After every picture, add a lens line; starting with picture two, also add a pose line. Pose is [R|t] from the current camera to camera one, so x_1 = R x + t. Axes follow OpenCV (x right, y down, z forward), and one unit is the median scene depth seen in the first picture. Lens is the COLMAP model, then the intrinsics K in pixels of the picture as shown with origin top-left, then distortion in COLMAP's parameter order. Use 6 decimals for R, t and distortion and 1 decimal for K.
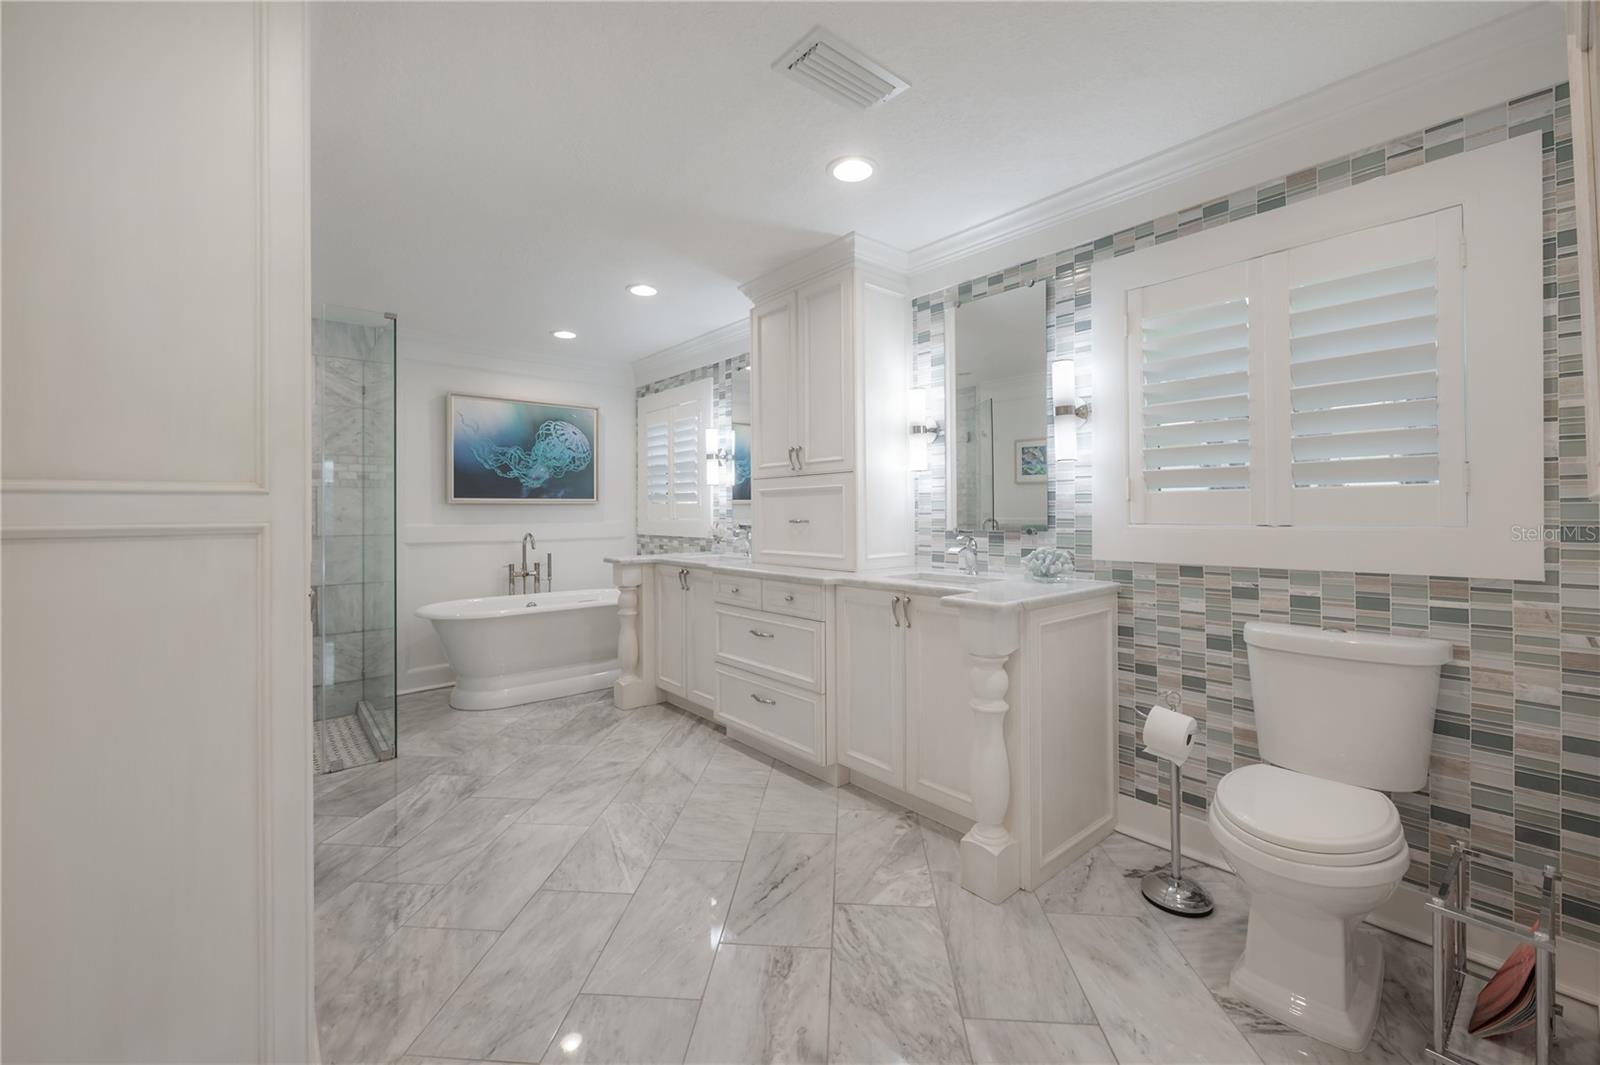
lens RADIAL K [[655.9, 0, 805.4], [0, 655.9, 518.7], [0, 0, 1]] dist [0.000617, -0.000013]
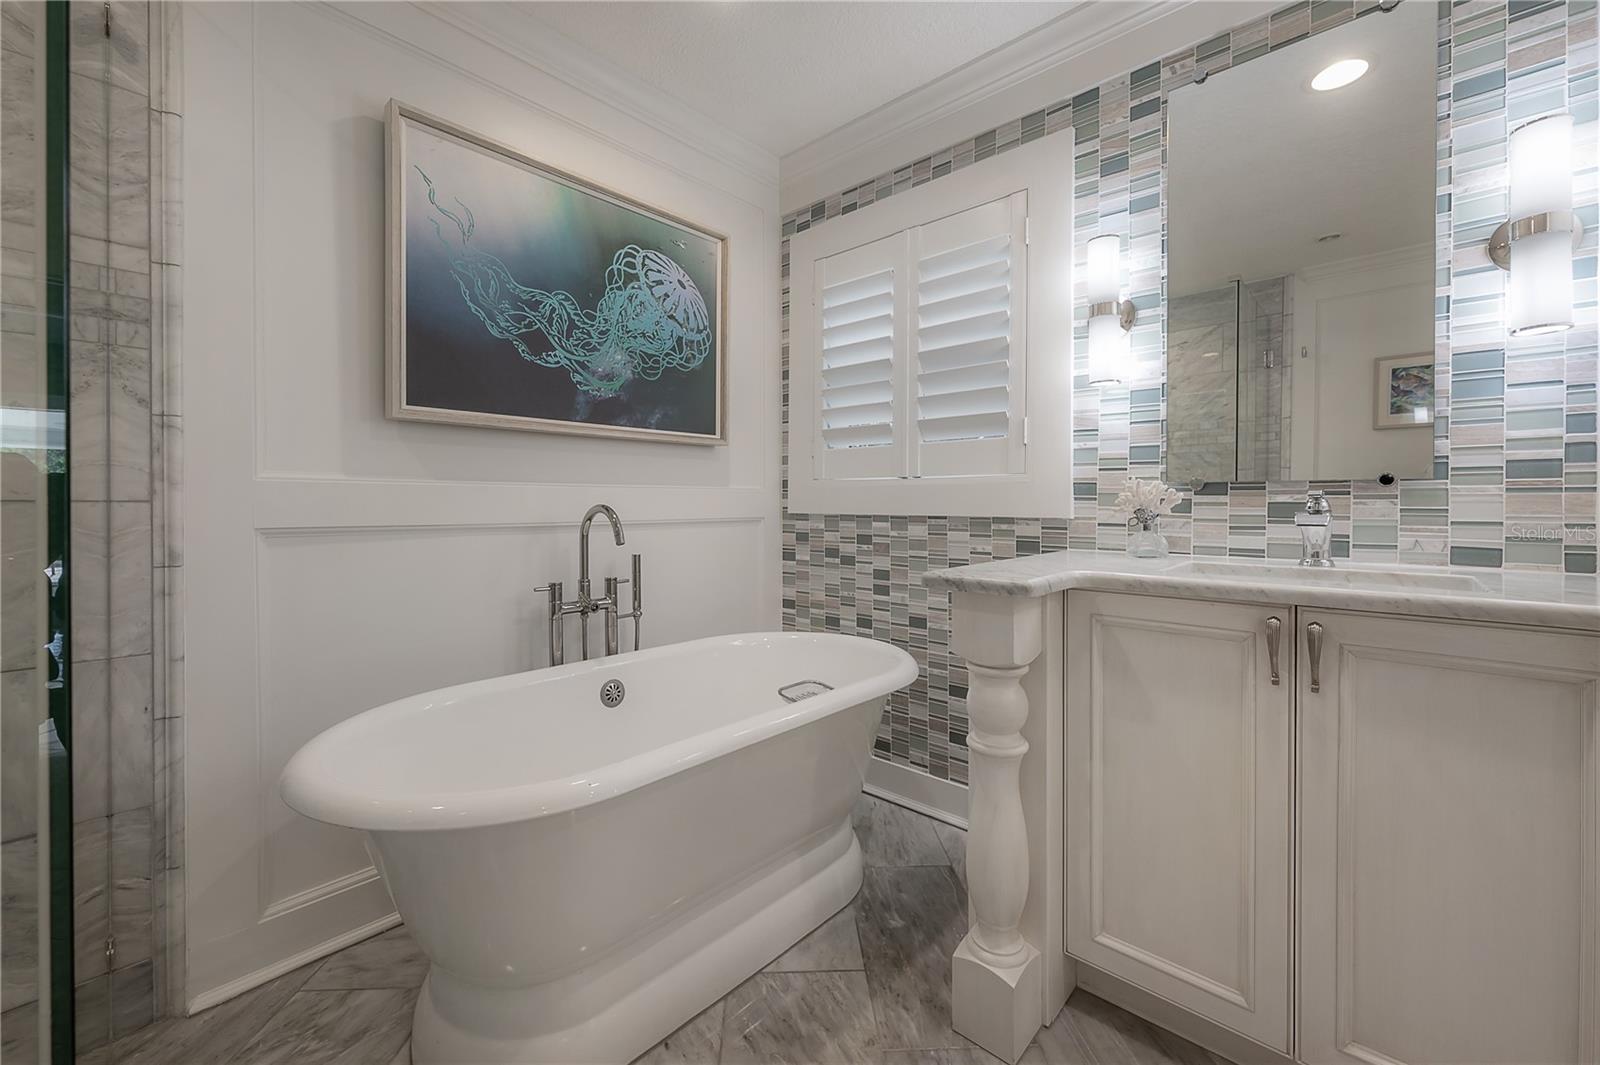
lens RADIAL K [[655.9, 0, 809.4], [0, 655.9, 508.0], [0, 0, 1]] dist [0.000617, -0.000013]
pose [[0.992000, 0.000066, 0.126239, -0.336700], [0.000089, 0.999999, -0.001222, 0.023200], [-0.126239, 0.001224, 0.991999, 0.572386]]
